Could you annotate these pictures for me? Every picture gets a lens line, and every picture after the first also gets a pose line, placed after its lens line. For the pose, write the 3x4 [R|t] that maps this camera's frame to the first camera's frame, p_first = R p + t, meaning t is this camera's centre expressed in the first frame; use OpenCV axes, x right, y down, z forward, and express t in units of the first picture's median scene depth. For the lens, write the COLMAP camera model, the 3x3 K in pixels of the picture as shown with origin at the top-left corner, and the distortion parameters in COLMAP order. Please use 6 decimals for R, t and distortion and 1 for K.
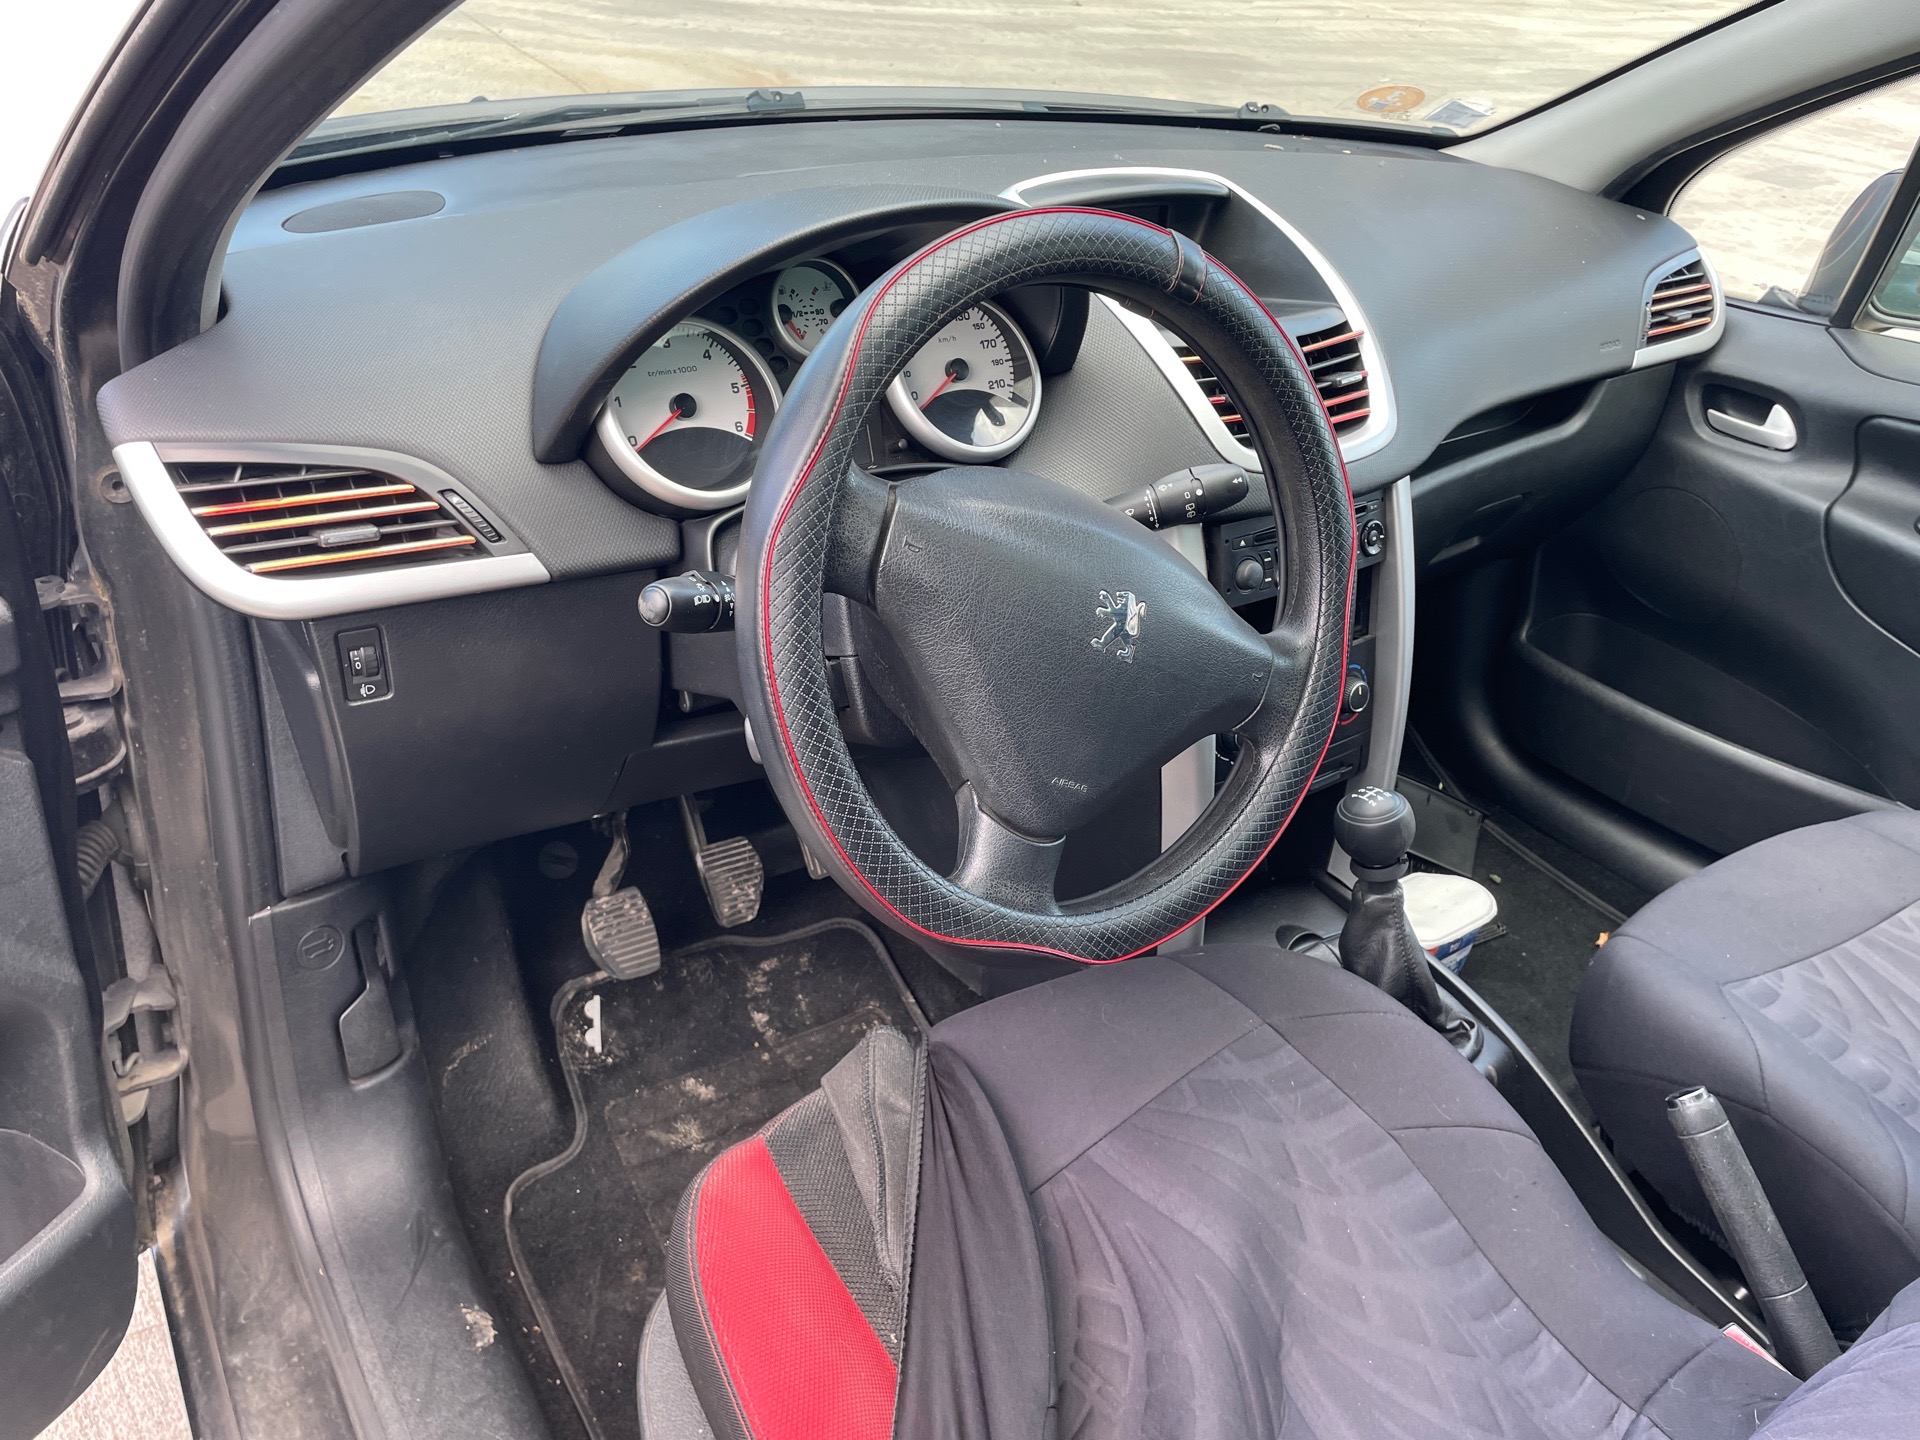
lens RADIAL K [[1453.8, 0, 953.4], [0, 1453.8, 729.4], [0, 0, 1]] dist [0.086752, -0.117648]
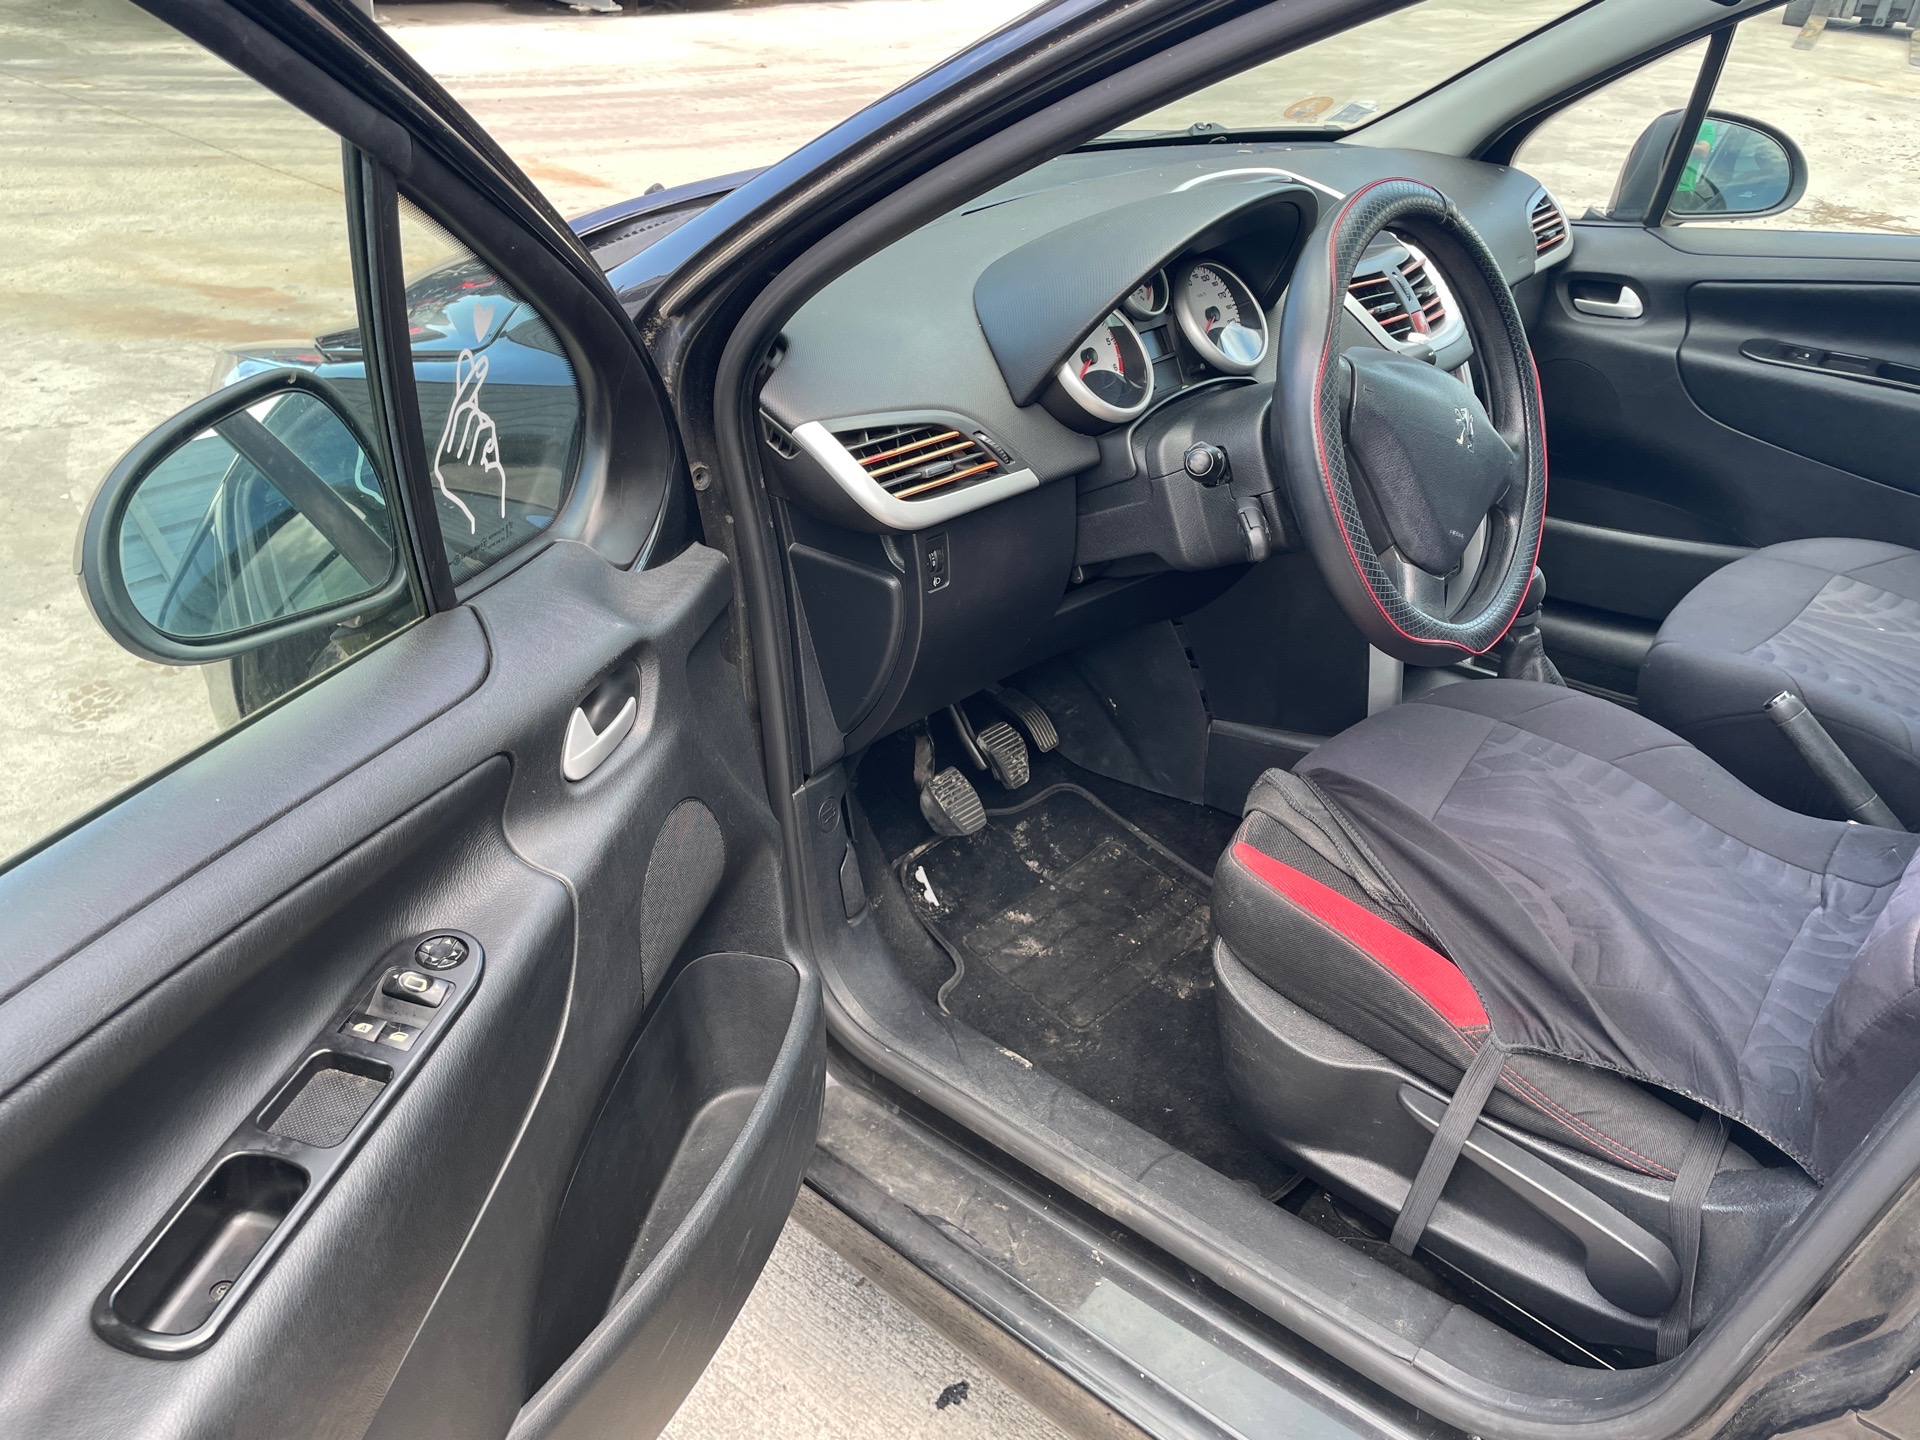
lens RADIAL K [[1453.8, 0, 952.3], [0, 1453.8, 699.4], [0, 0, 1]] dist [0.086752, -0.117648]
pose [[0.961901, -0.189427, 0.197141, -0.527523], [0.198670, 0.979666, -0.028031, 0.099057], [-0.187822, 0.066129, 0.979974, -0.292548]]
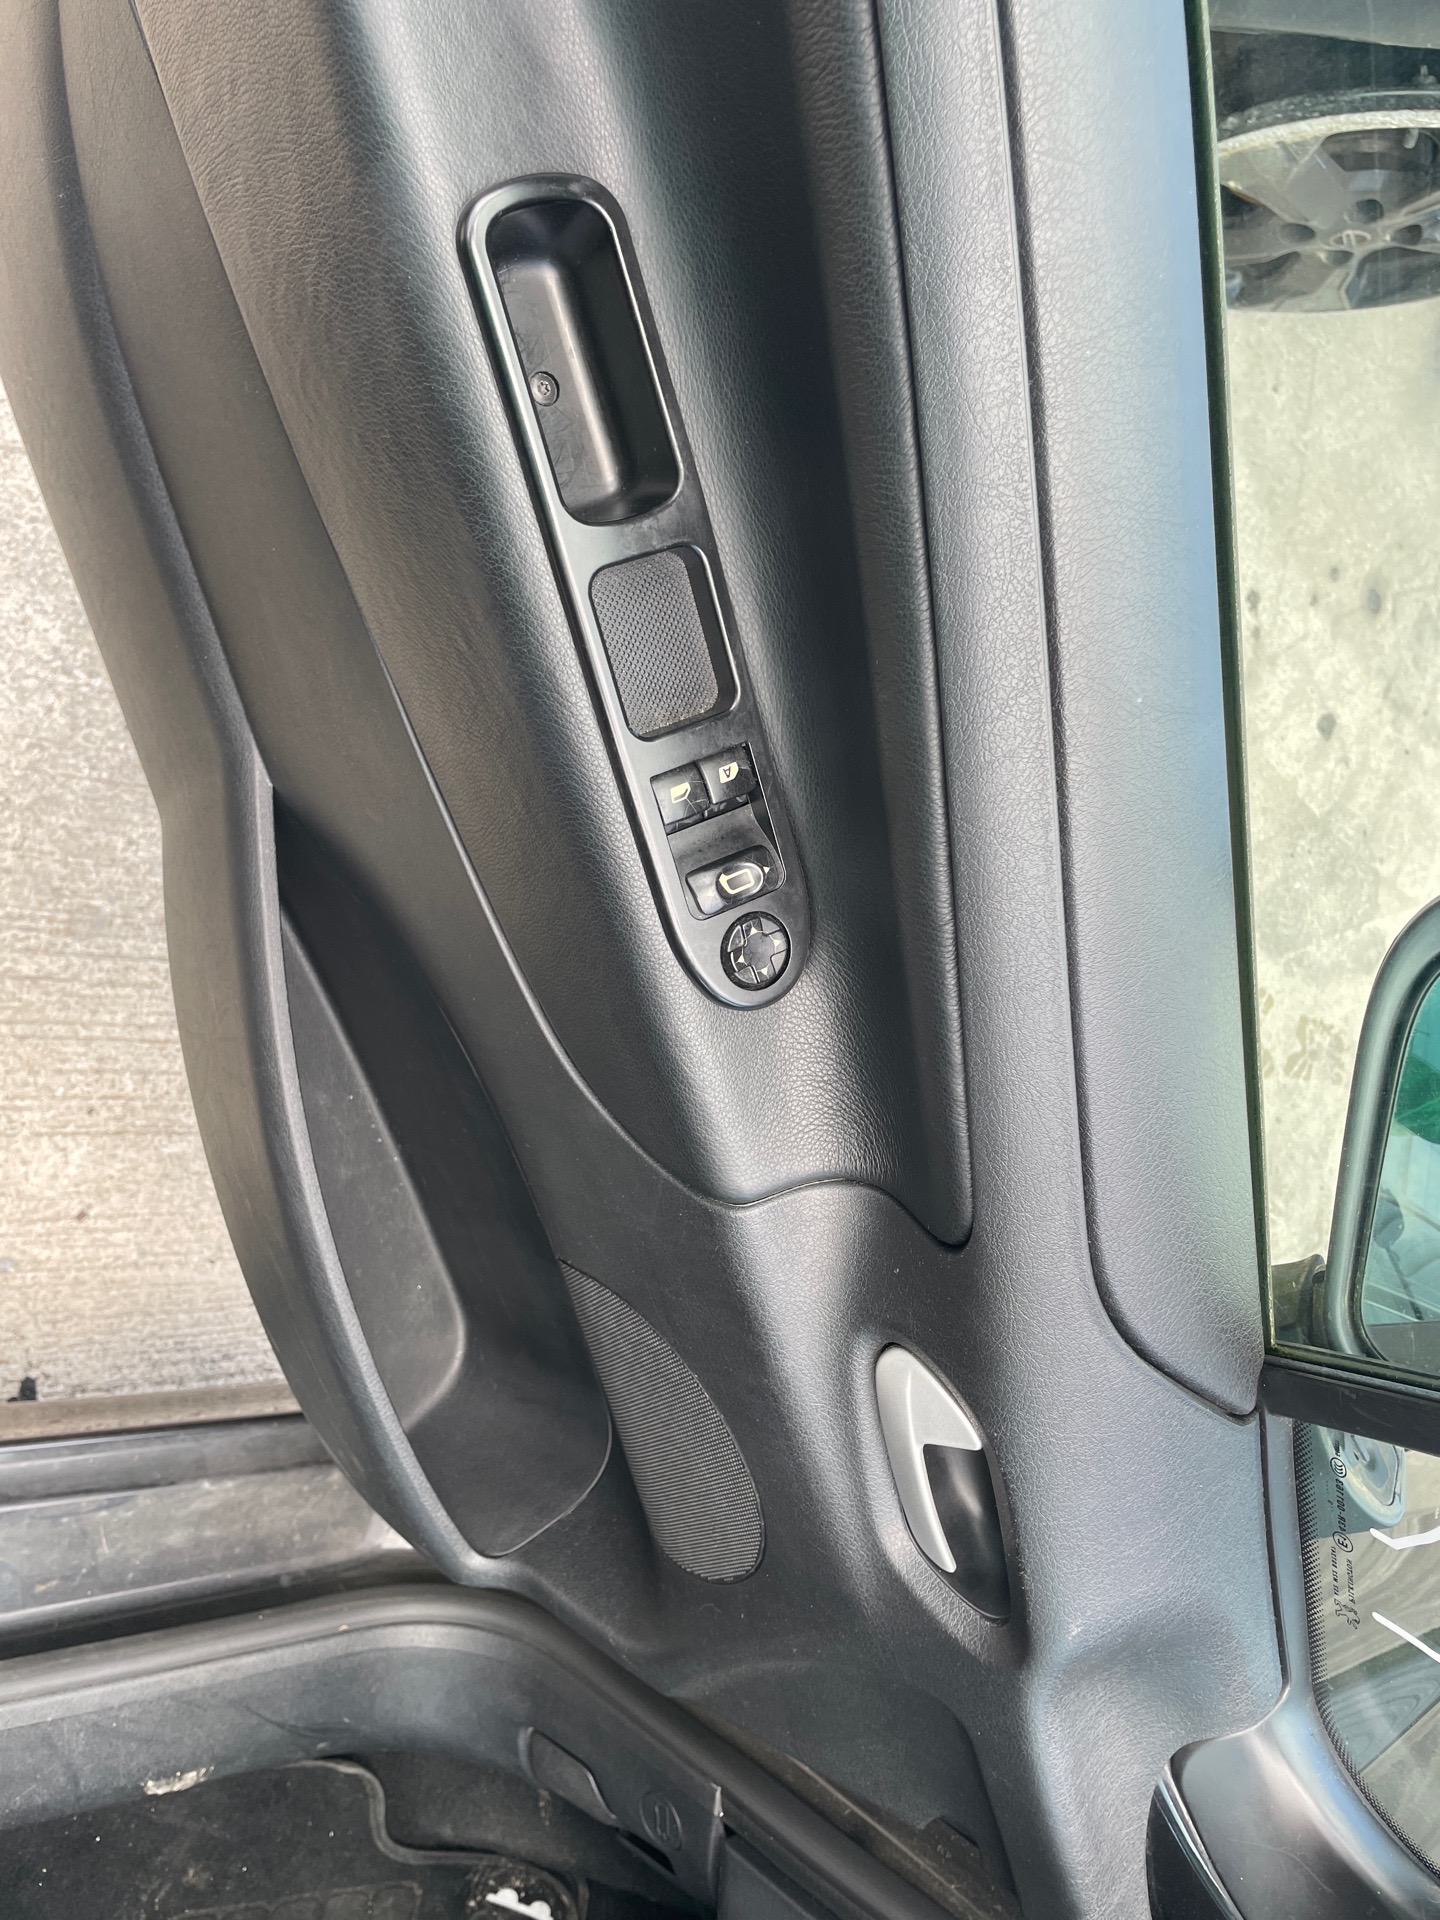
lens RADIAL K [[1453.8, 0, 763.2], [0, 1453.8, 989.7], [0, 0, 1]] dist [0.086752, -0.117648]
pose [[-0.492307, 0.782140, -0.381958, -0.473057], [-0.861269, -0.374255, 0.343727, -0.005510], [0.125893, 0.498188, 0.857881, 0.081783]]
